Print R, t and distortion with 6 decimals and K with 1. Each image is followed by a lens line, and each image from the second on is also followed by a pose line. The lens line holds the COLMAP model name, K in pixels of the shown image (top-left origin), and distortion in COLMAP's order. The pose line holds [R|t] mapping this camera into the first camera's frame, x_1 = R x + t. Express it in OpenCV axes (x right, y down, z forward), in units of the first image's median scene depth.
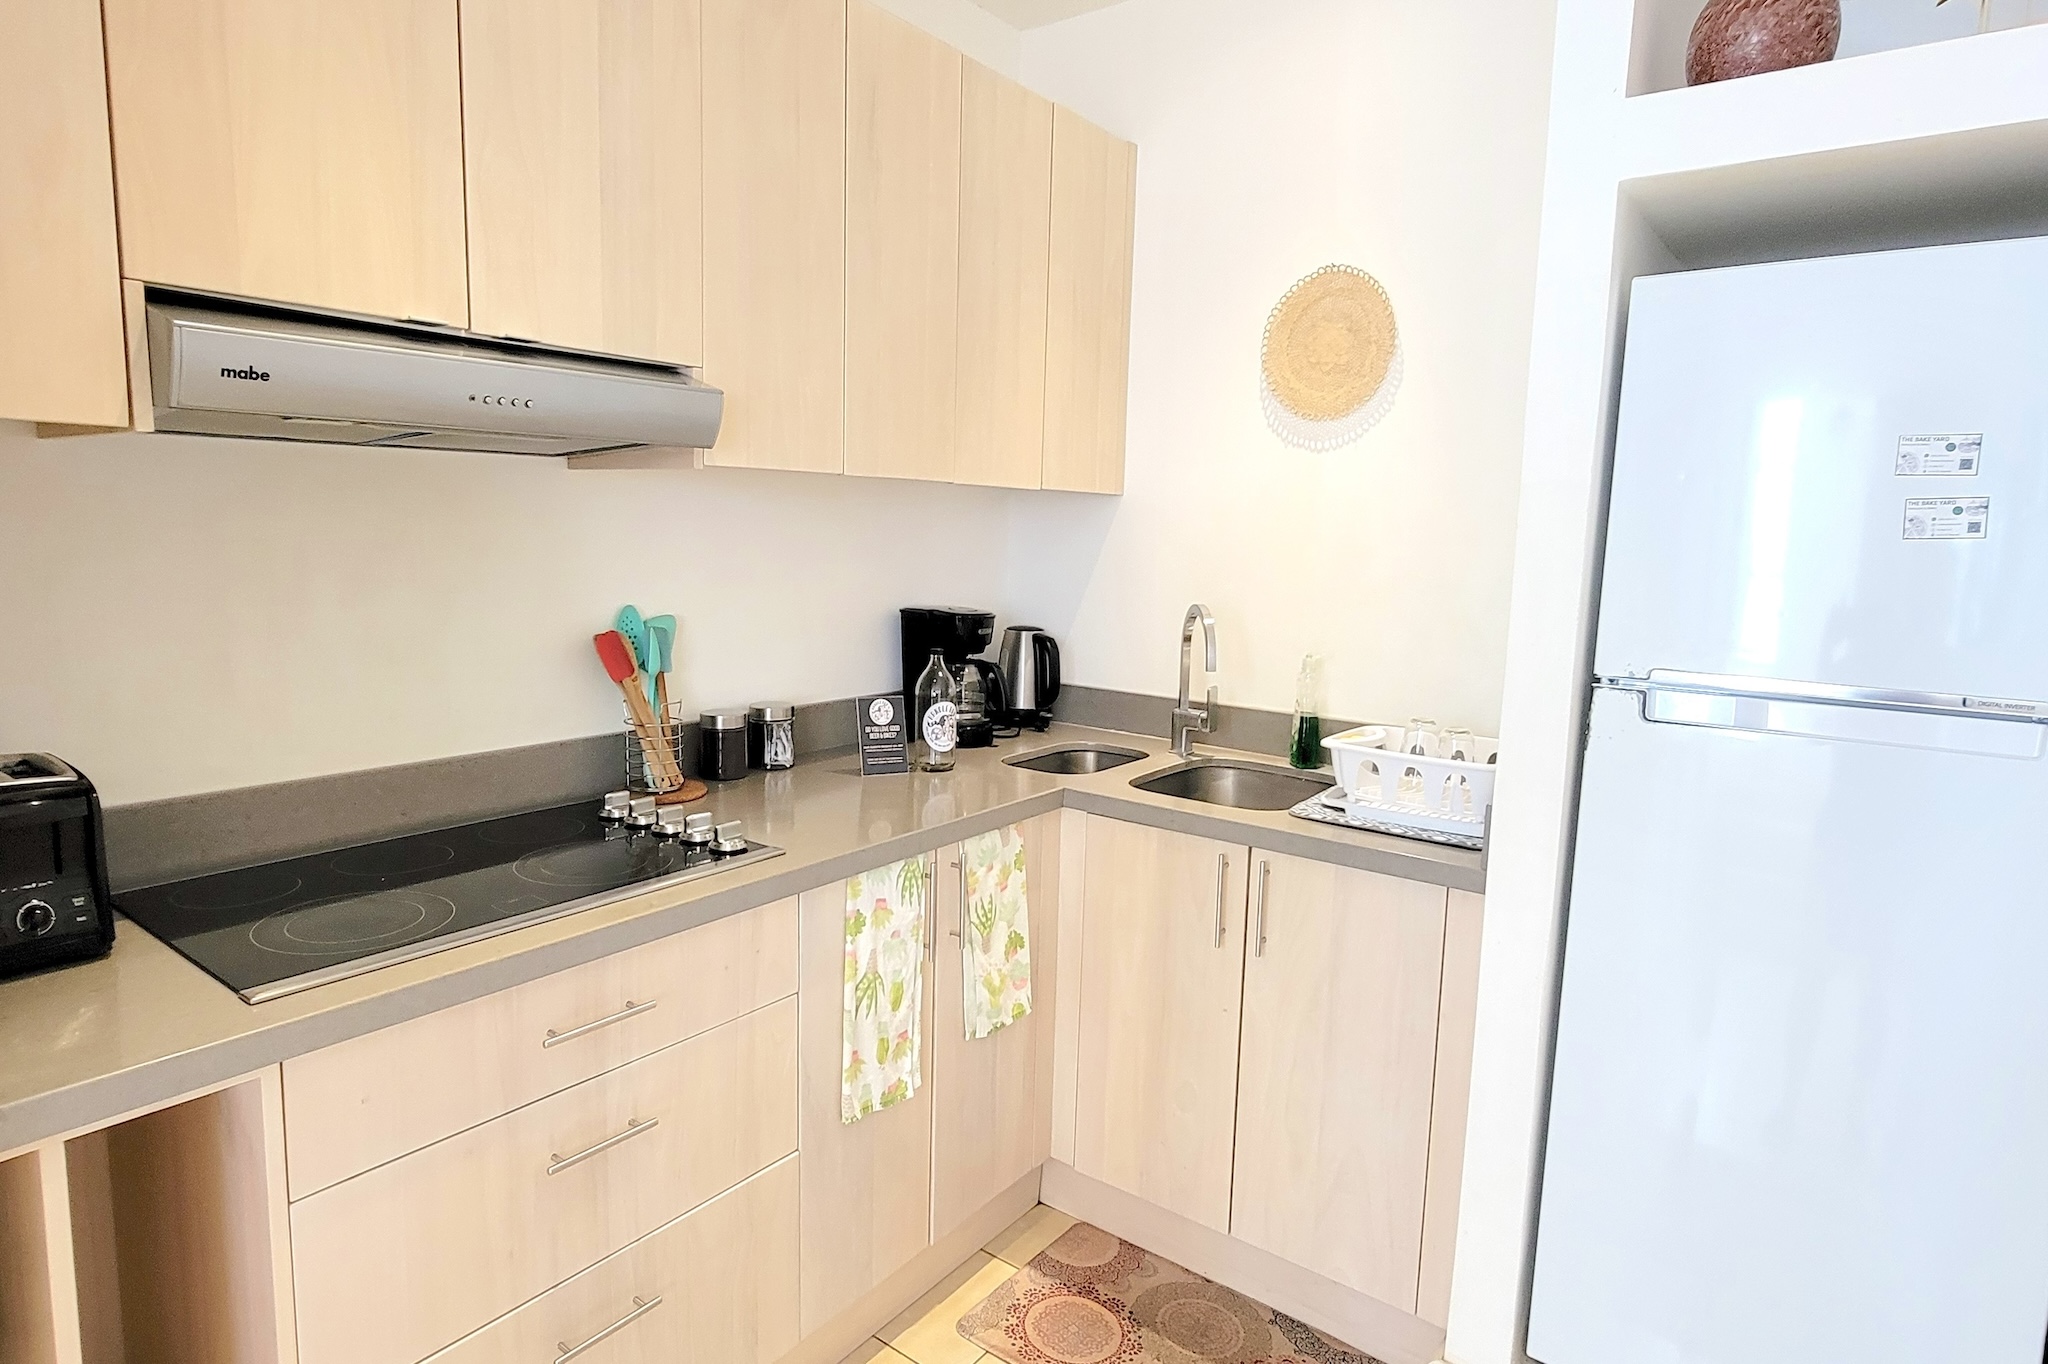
lens RADIAL K [[1139.9, 0, 1035.0], [0, 1139.9, 673.4], [0, 0, 1]] dist [0.005802, 0.000153]
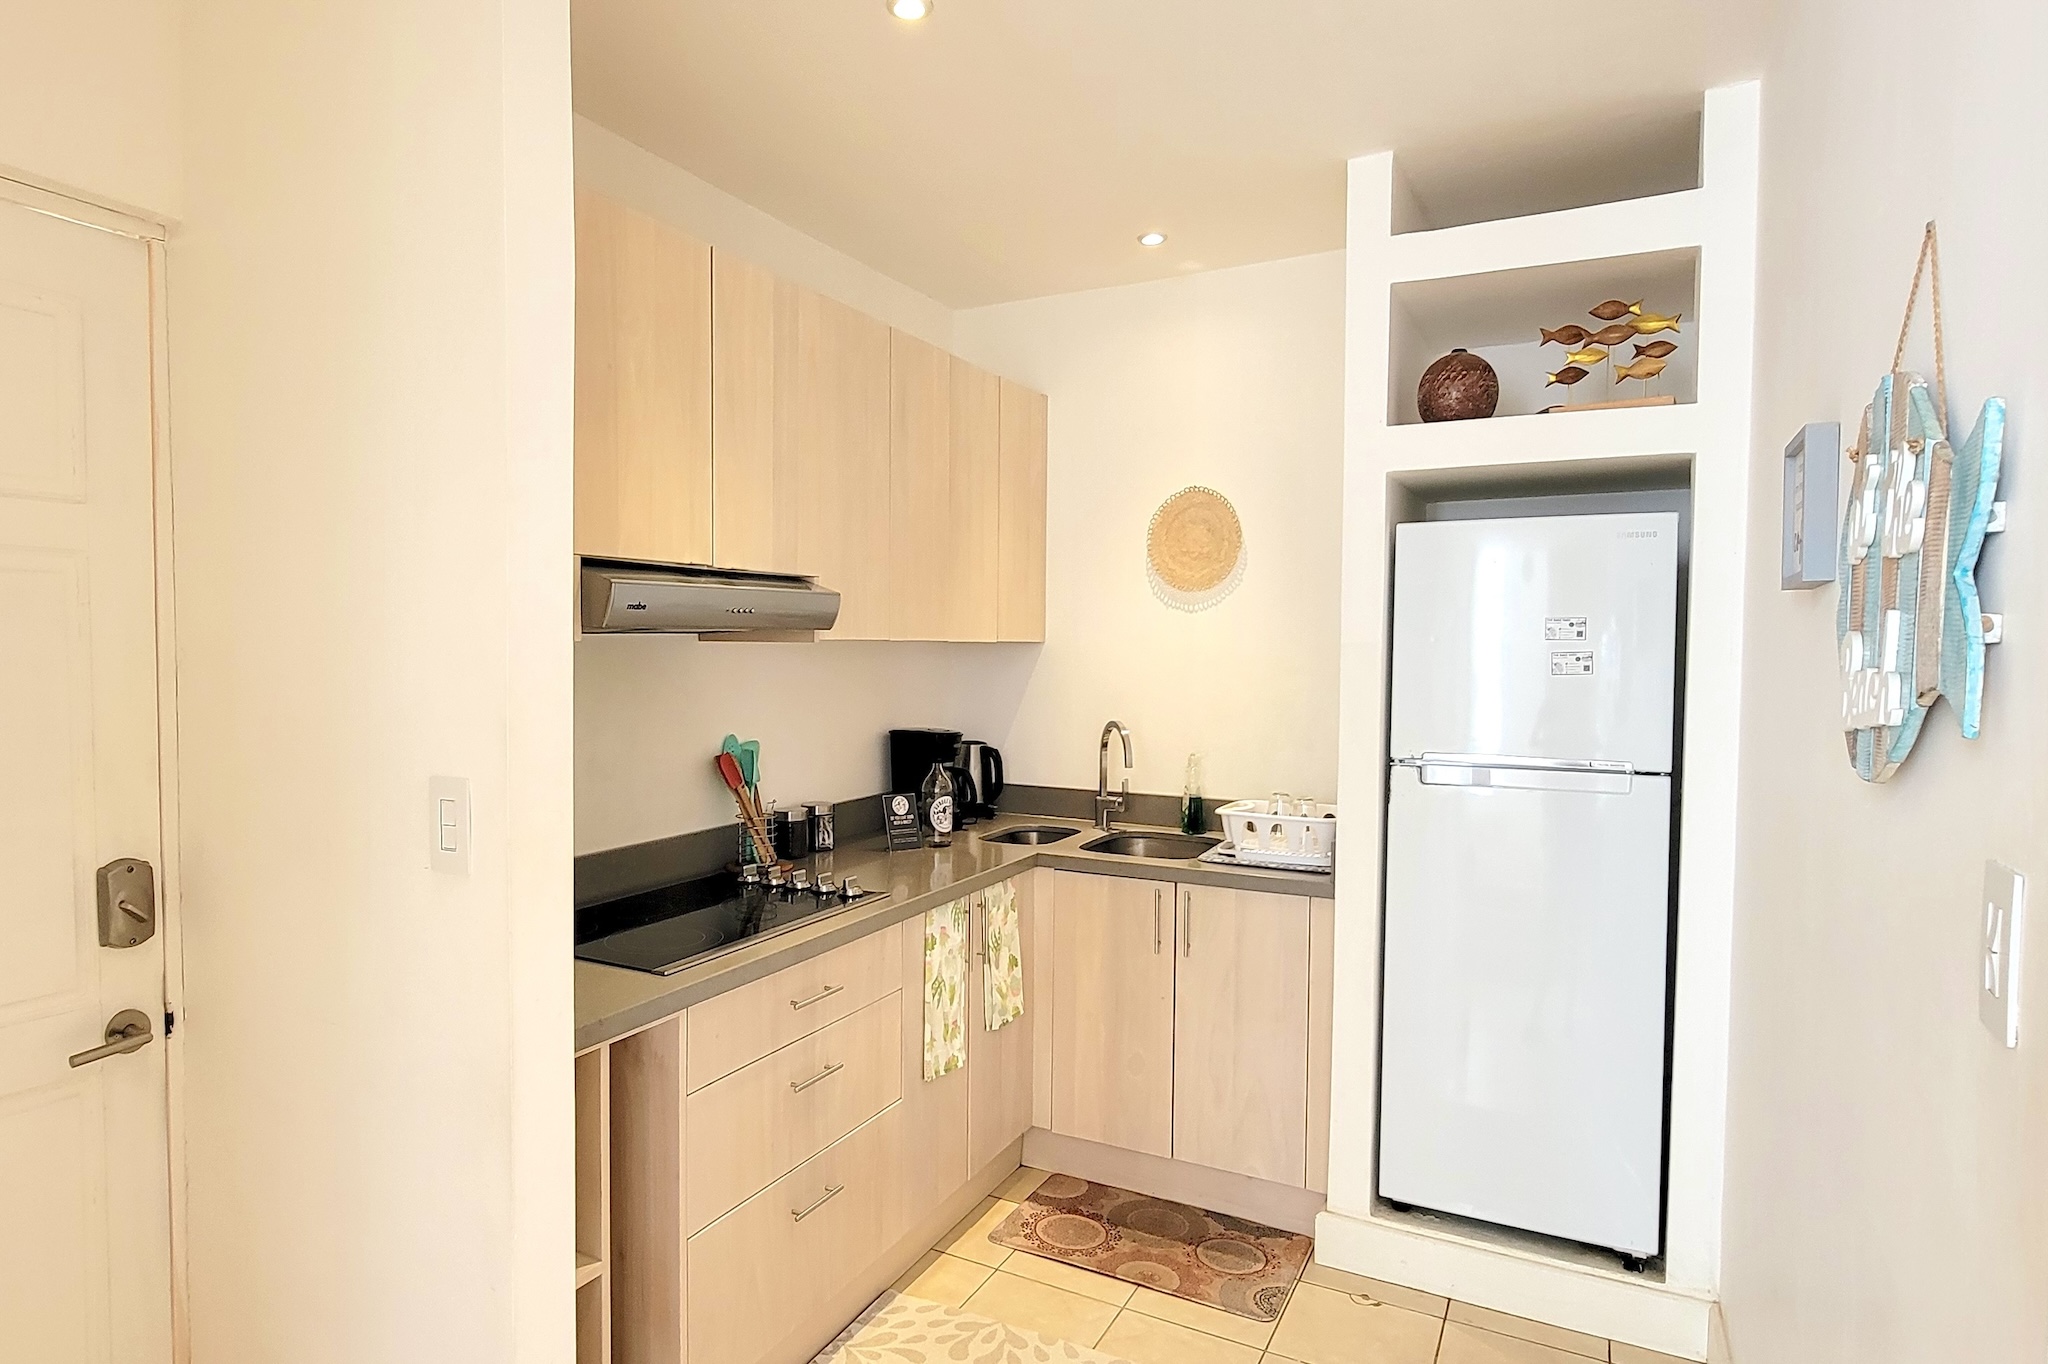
lens RADIAL K [[1139.9, 0, 952.4], [0, 1139.9, 694.0], [0, 0, 1]] dist [0.005802, 0.000153]
pose [[0.992625, -0.028246, 0.117889, -0.269143], [0.037822, 0.996093, -0.079806, 0.014059], [-0.115174, 0.083677, 0.989815, -0.459721]]
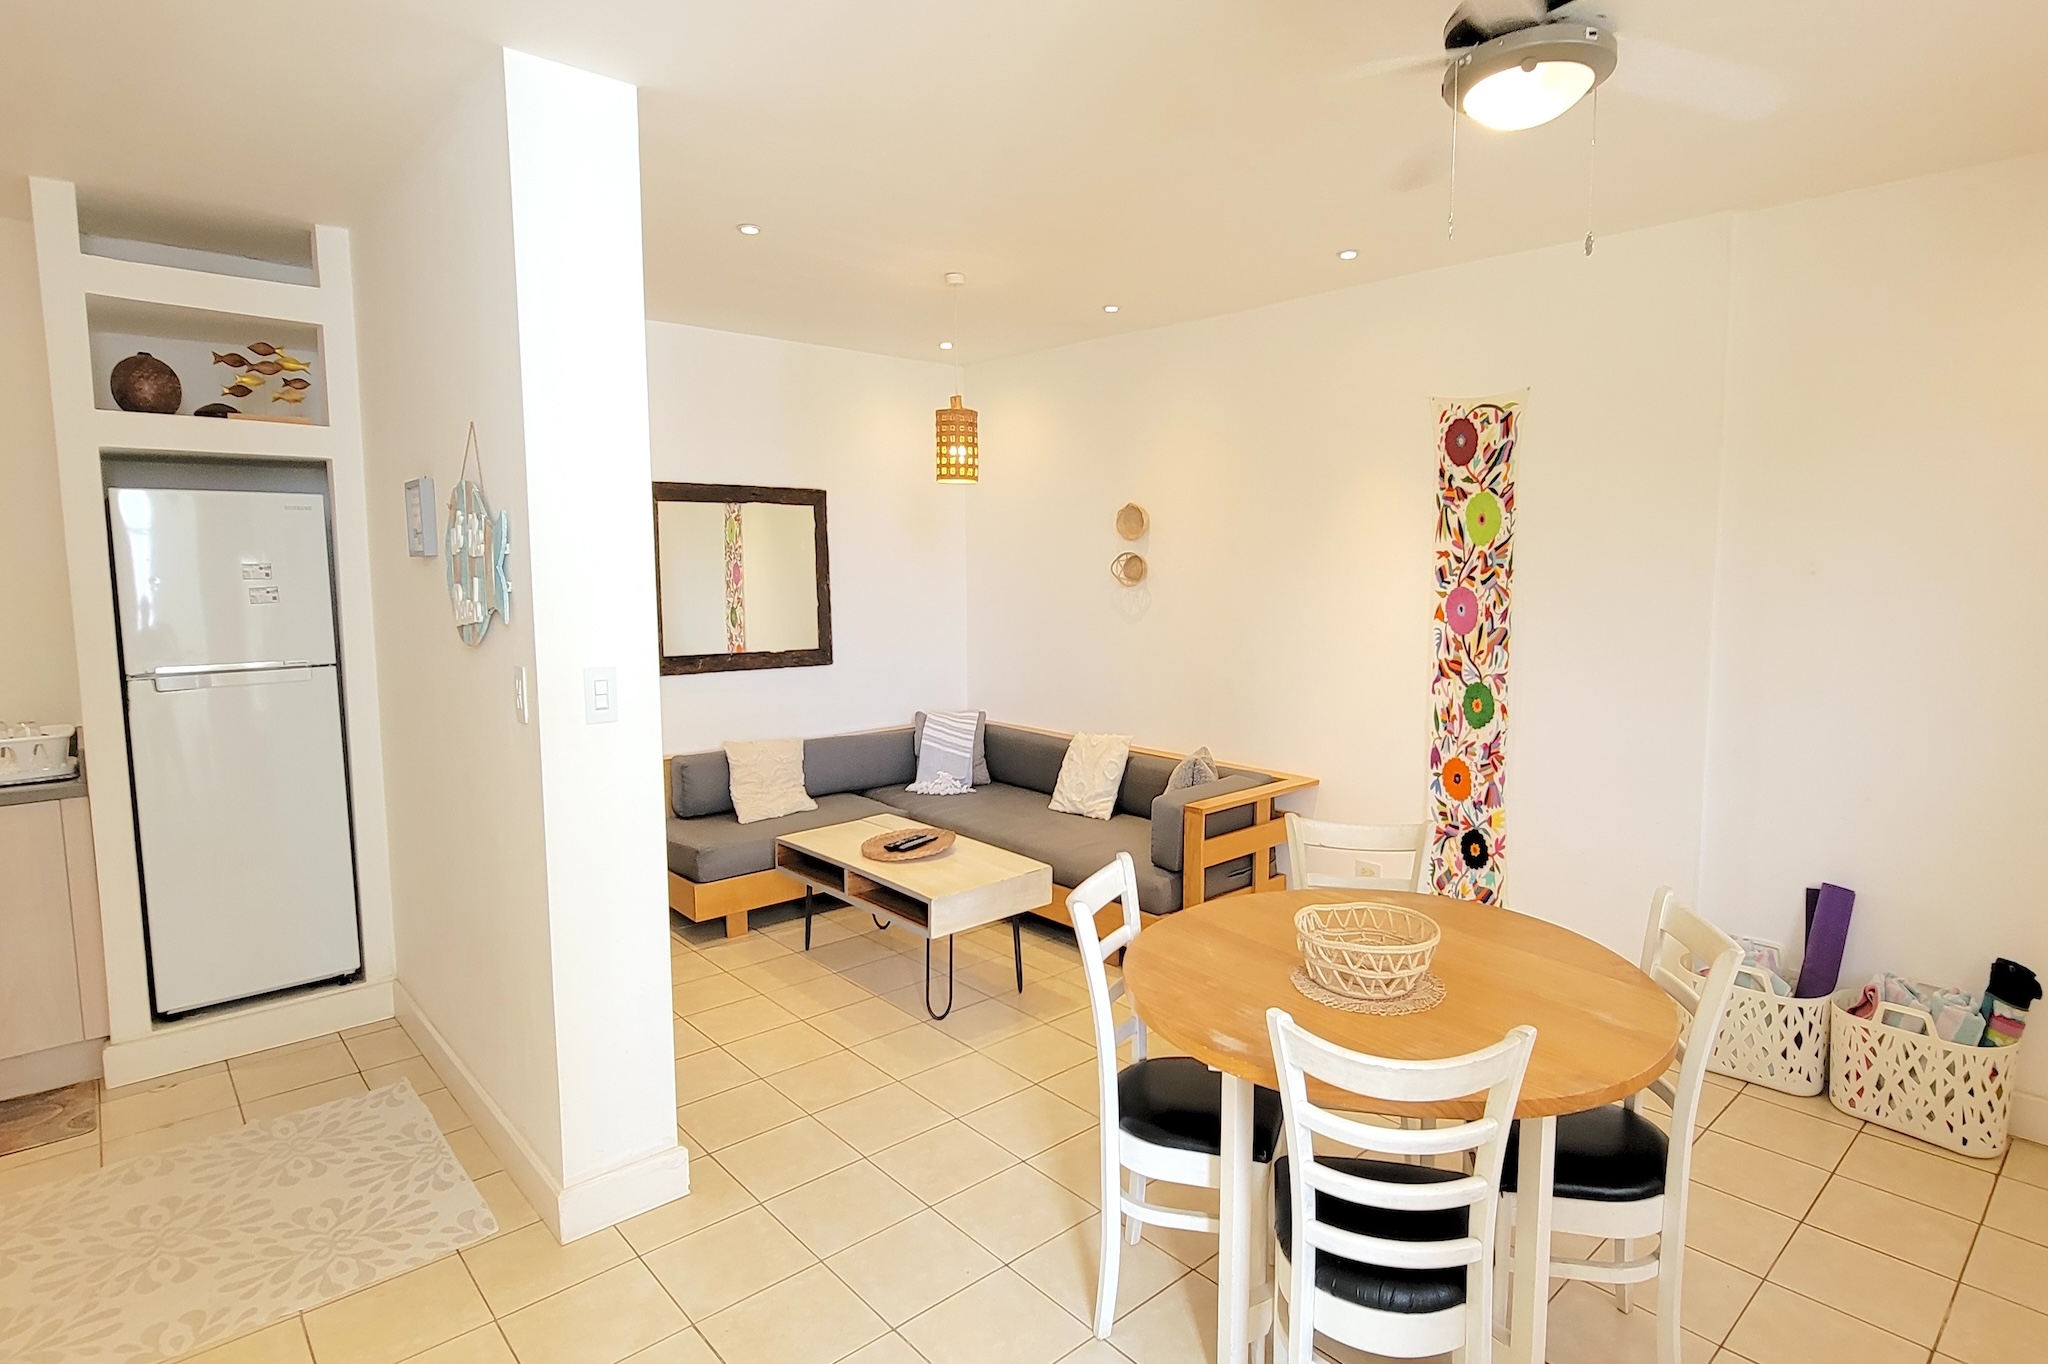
lens RADIAL K [[1103.2, 0, 1030.2], [0, 1103.2, 671.5], [0, 0, 1]] dist [-0.045208, -0.003121]
pose [[0.237908, -0.131114, 0.962398, -0.868948], [0.134368, 0.985763, 0.101081, 0.017320], [-0.961949, 0.105268, 0.252138, -0.931515]]
